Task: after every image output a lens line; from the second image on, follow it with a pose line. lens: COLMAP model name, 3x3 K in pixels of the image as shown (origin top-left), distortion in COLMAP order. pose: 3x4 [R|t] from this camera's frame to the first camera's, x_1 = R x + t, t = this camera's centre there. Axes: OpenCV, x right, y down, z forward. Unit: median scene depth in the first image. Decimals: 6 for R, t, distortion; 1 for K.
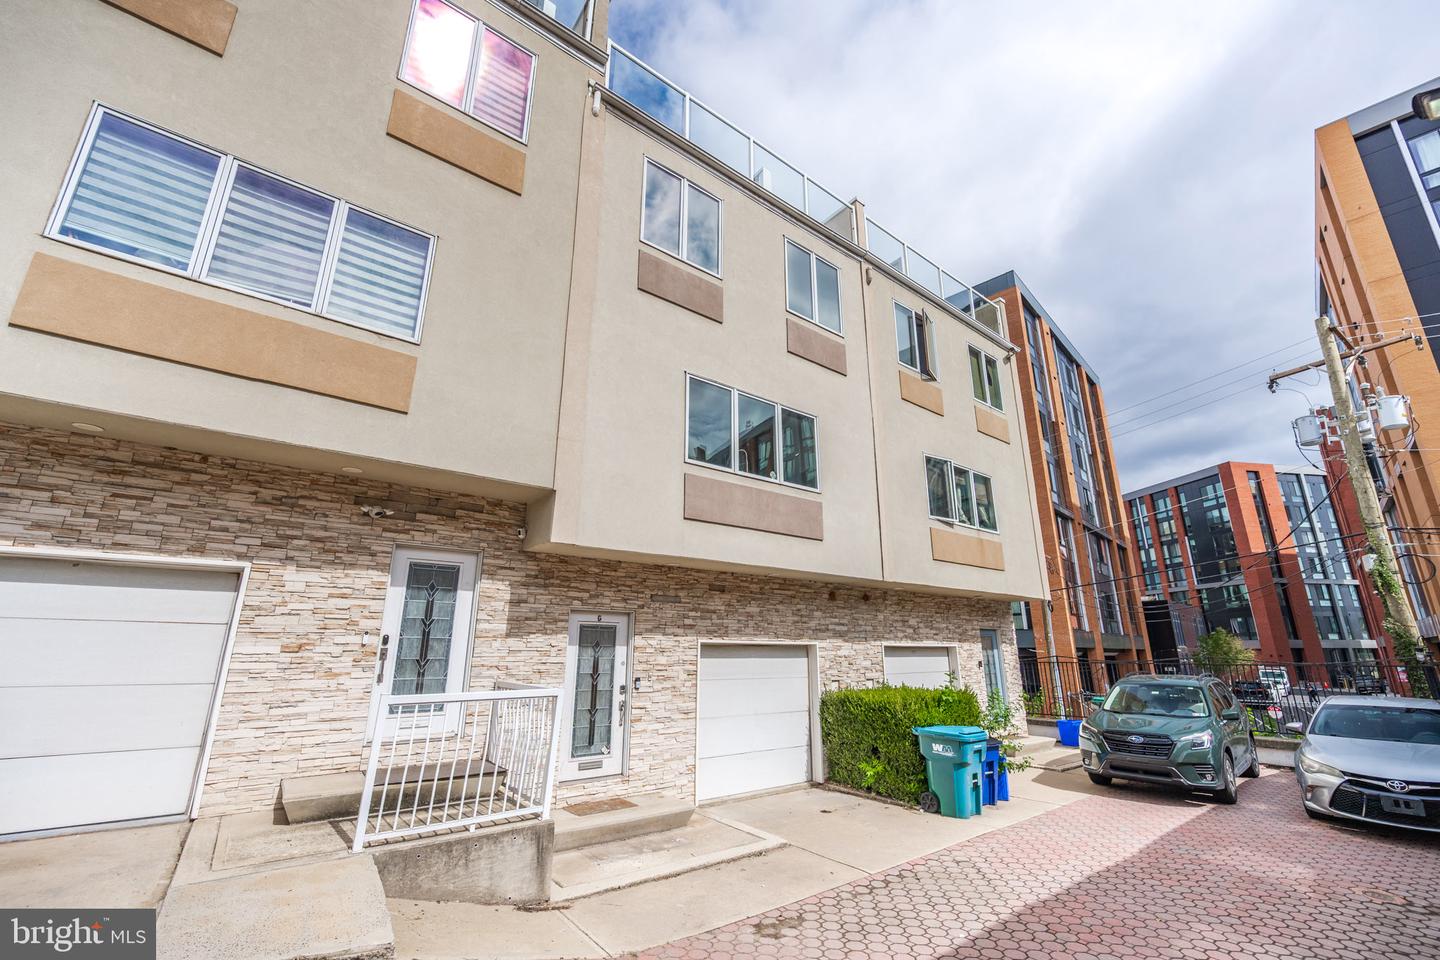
lens RADIAL K [[587.5, 0, 723.3], [0, 587.5, 480.5], [0, 0, 1]] dist [-0.001003, -0.000241]
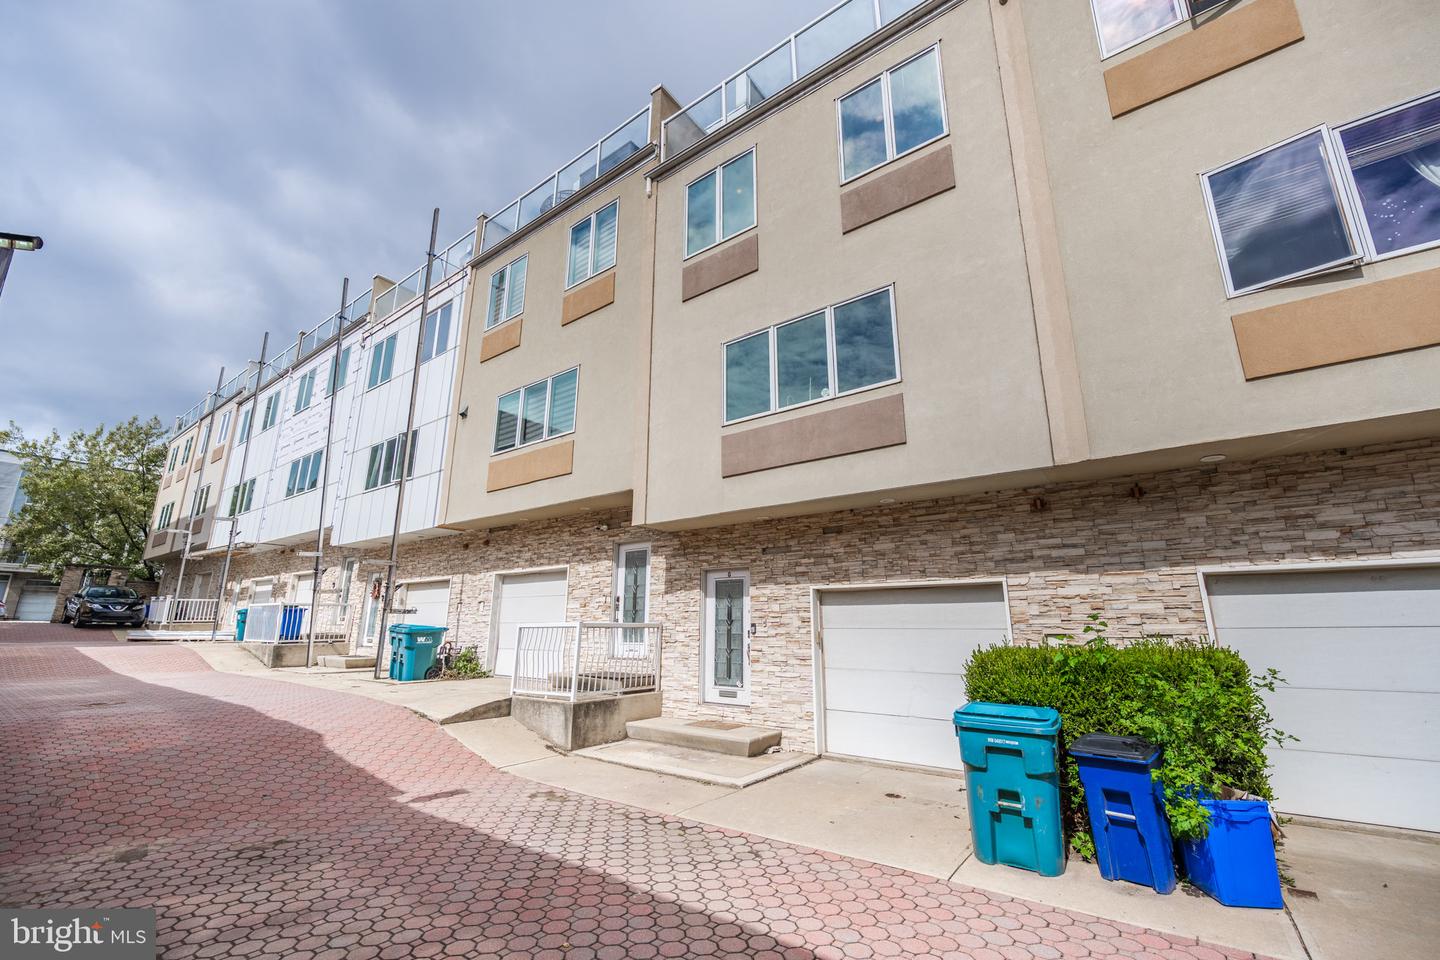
lens RADIAL K [[587.5, 0, 723.3], [0, 587.5, 480.5], [0, 0, 1]] dist [-0.001003, -0.000241]
pose [[0.263629, -0.242486, -0.933649, 0.939089], [0.266770, 0.948467, -0.171008, 0.253430], [0.927002, -0.203987, 0.314731, 0.651868]]
